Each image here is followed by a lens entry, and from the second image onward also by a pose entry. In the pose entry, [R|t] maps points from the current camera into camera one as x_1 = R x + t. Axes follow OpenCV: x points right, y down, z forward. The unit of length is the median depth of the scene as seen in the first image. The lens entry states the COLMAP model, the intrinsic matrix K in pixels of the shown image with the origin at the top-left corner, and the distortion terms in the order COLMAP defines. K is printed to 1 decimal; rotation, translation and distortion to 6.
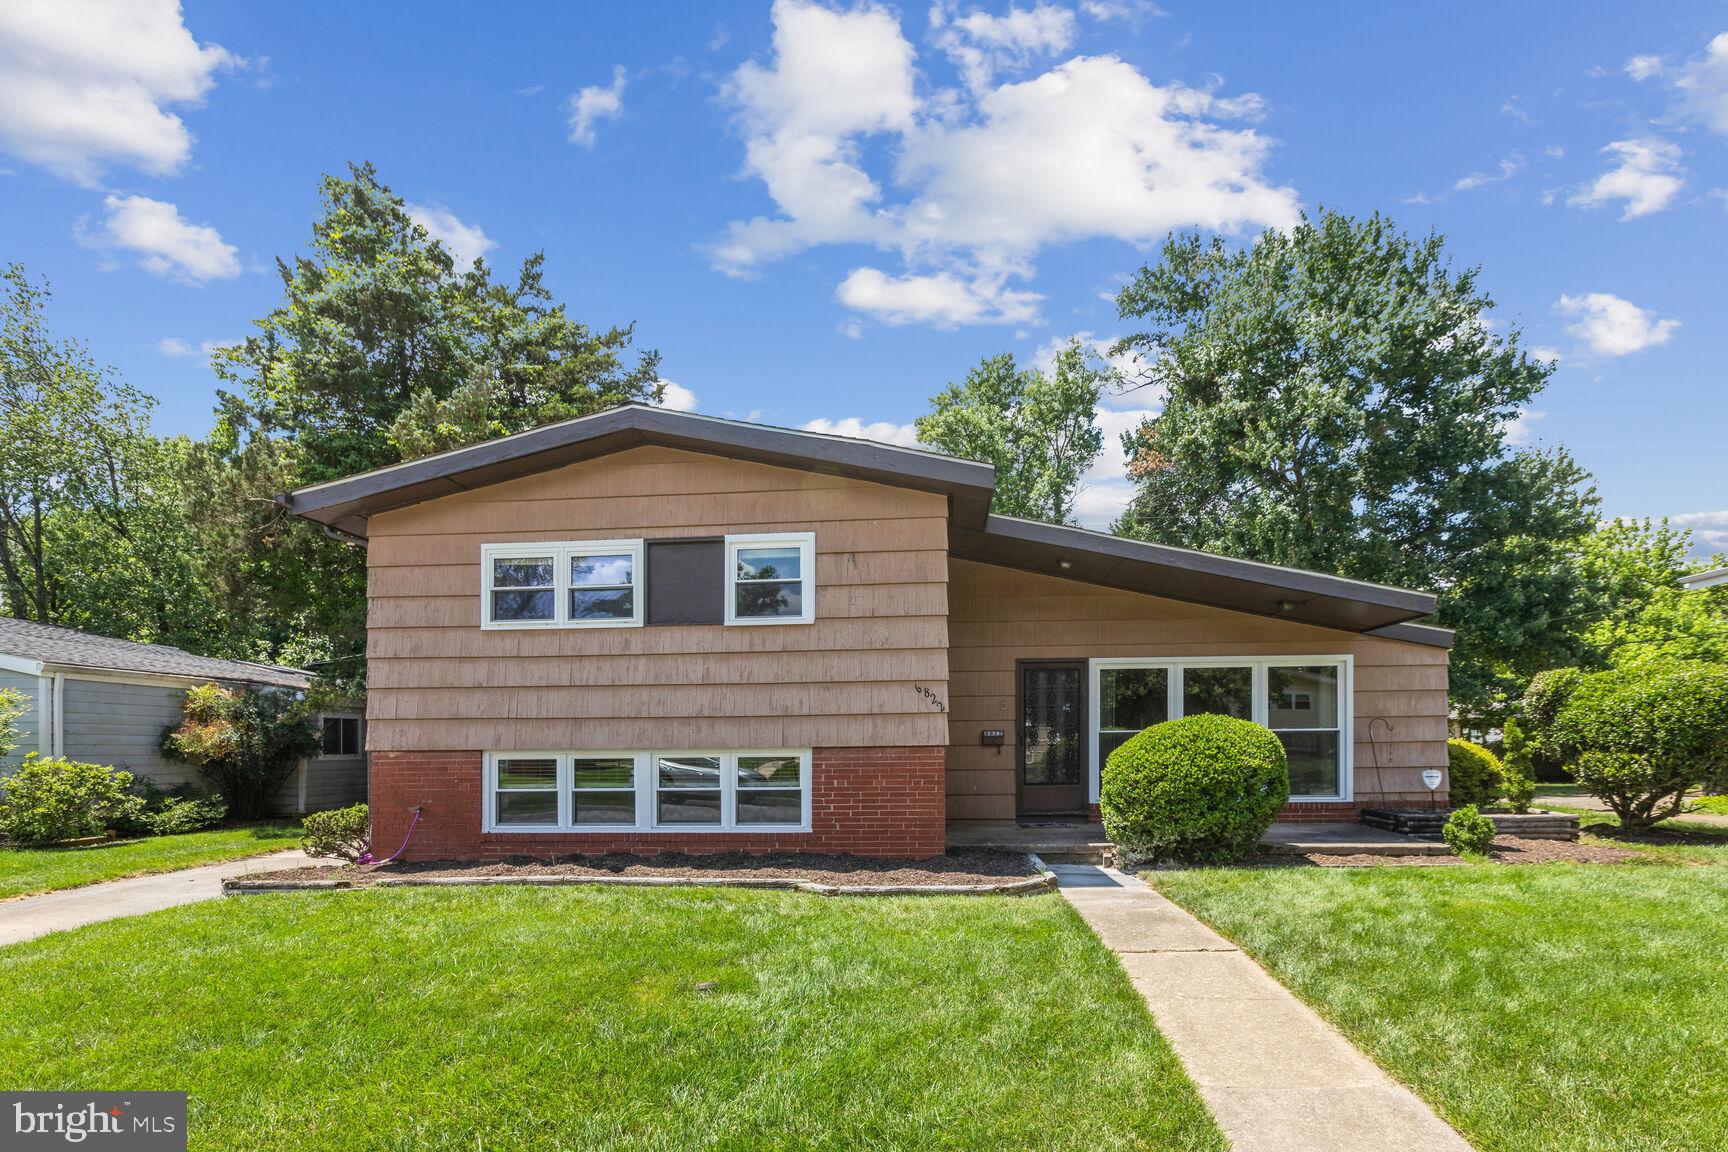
lens RADIAL K [[832.7, 0, 864.0], [0, 832.7, 569.0], [0, 0, 1]] dist [-0.005429, 0.000928]
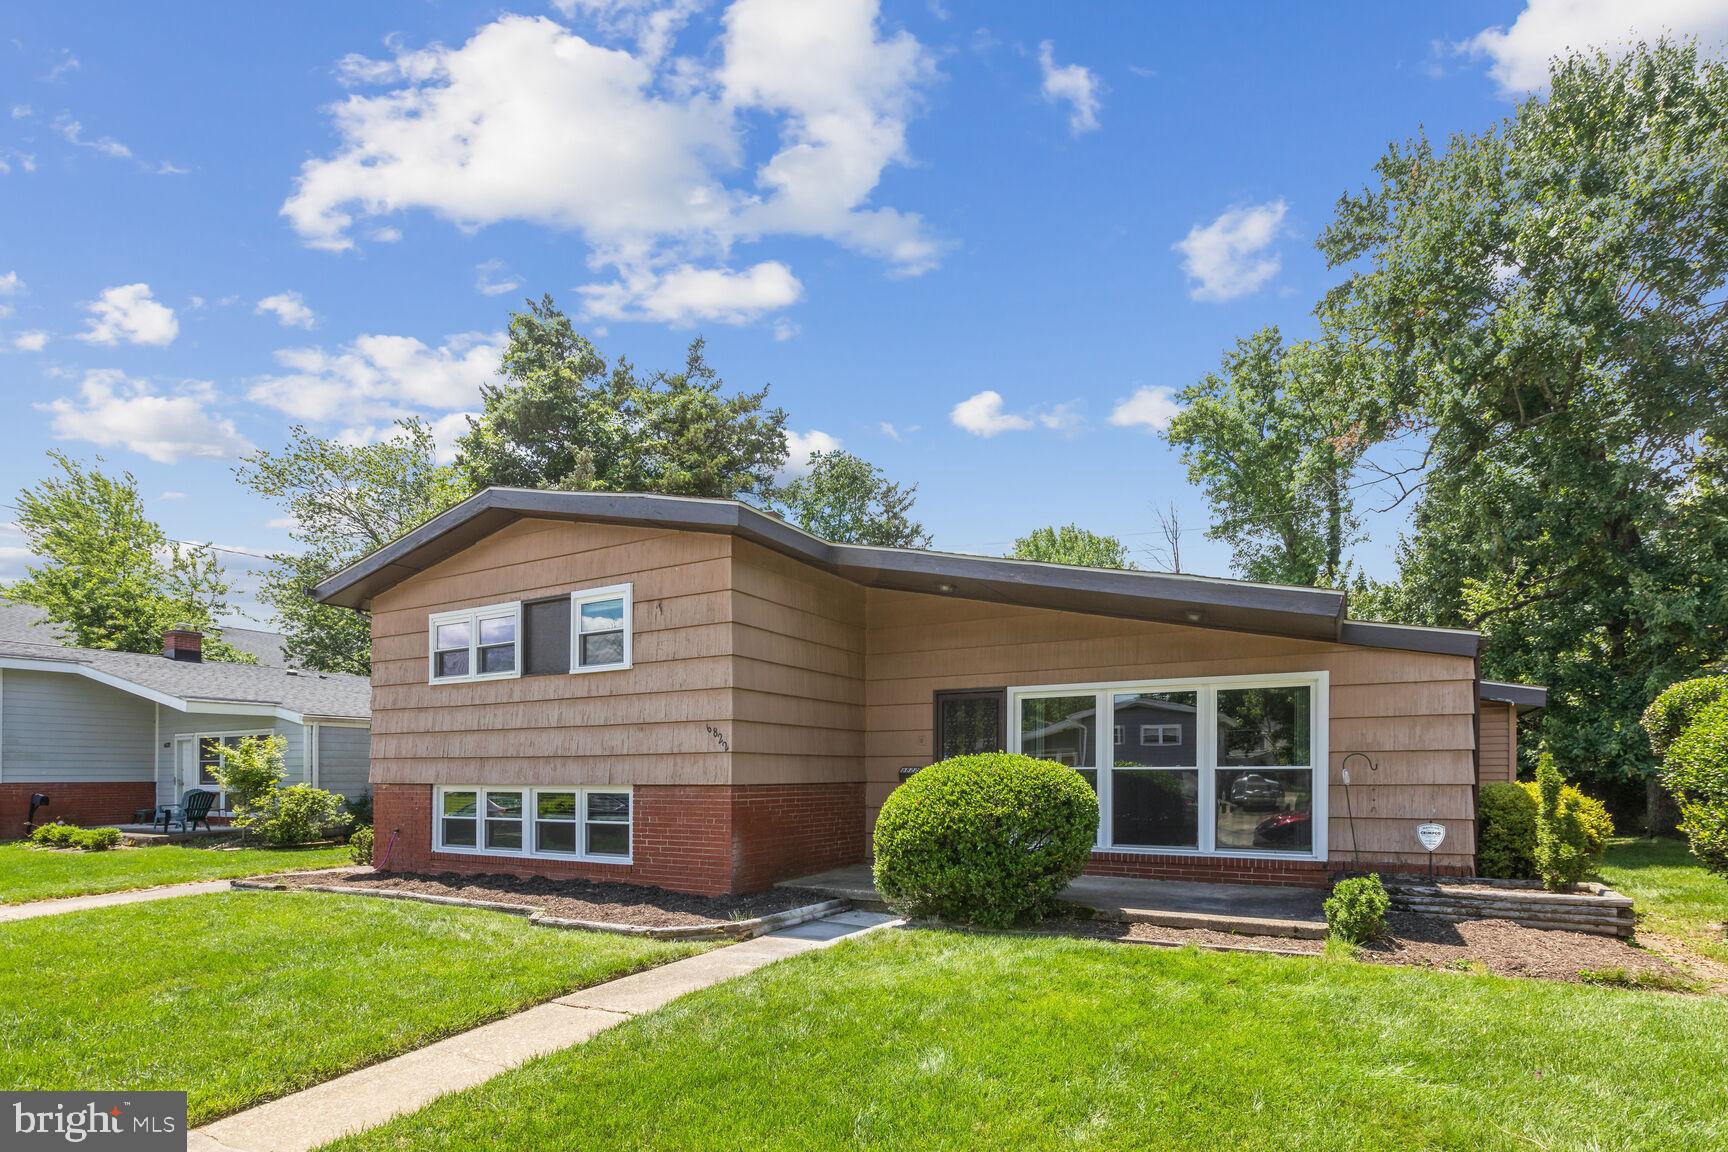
lens RADIAL K [[829.6, 0, 864.8], [0, 829.6, 590.8], [0, 0, 1]] dist [0.003435, 0.000368]
pose [[0.911982, -0.081577, -0.402038, 0.639285], [0.080143, 0.996574, -0.020416, 0.011800], [0.402326, -0.013602, 0.915395, 0.145922]]
